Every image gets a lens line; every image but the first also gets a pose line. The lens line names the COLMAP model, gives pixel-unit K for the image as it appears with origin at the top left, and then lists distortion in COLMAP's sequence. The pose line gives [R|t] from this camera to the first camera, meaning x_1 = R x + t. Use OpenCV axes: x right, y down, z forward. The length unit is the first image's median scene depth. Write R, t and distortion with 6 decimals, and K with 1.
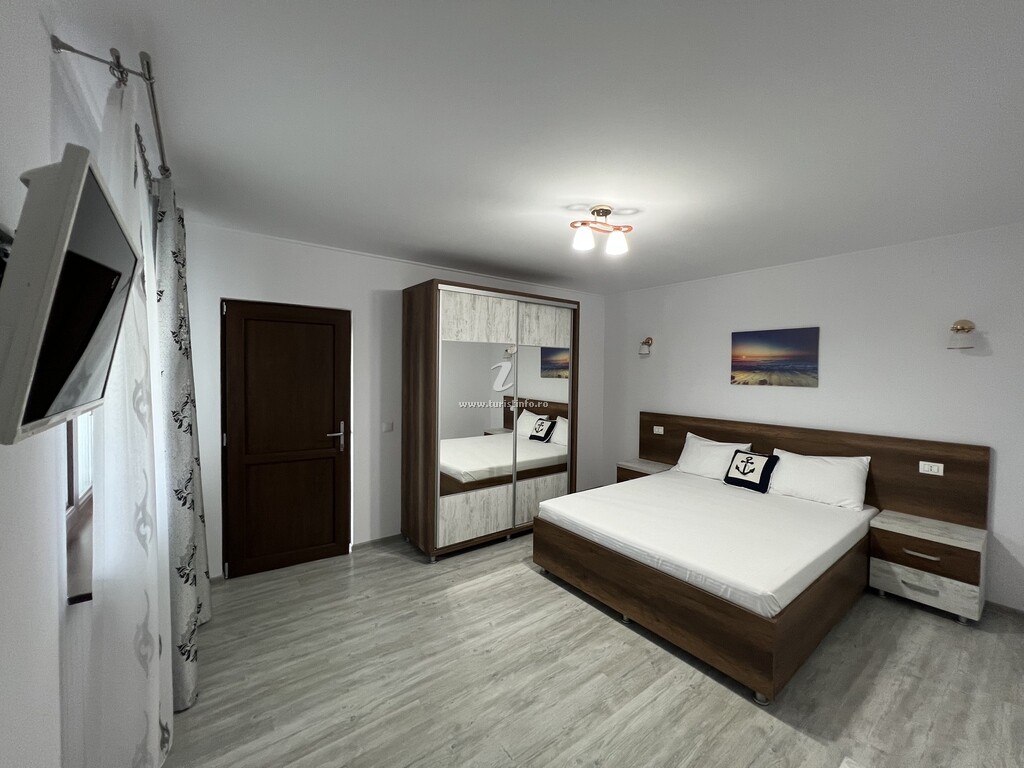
lens RADIAL K [[415.6, 0, 512.0], [0, 415.6, 384.0], [0, 0, 1]] dist [-0.000028, -0.000022]
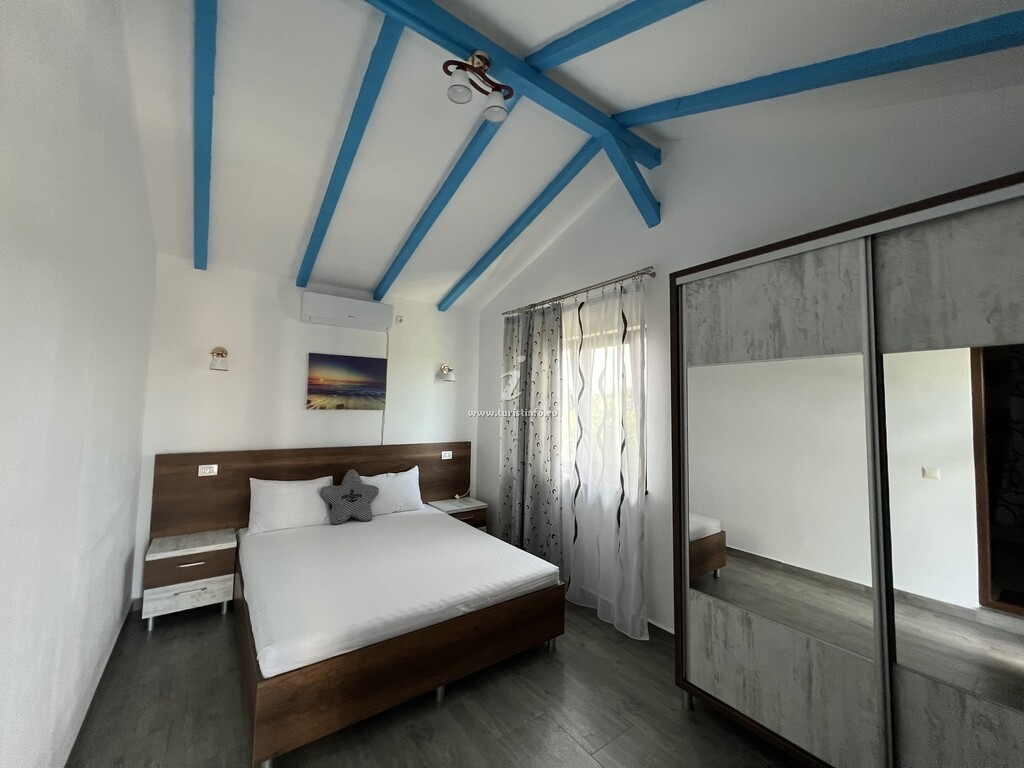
lens RADIAL K [[405.1, 0, 512.0], [0, 405.1, 384.0], [0, 0, 1]] dist [0.000184, 0.000021]
pose [[0.019749, 0.052975, 0.998401, -0.359414], [0.019027, 0.998395, -0.053351, 0.001307], [-0.999624, 0.020050, 0.018709, 0.564997]]
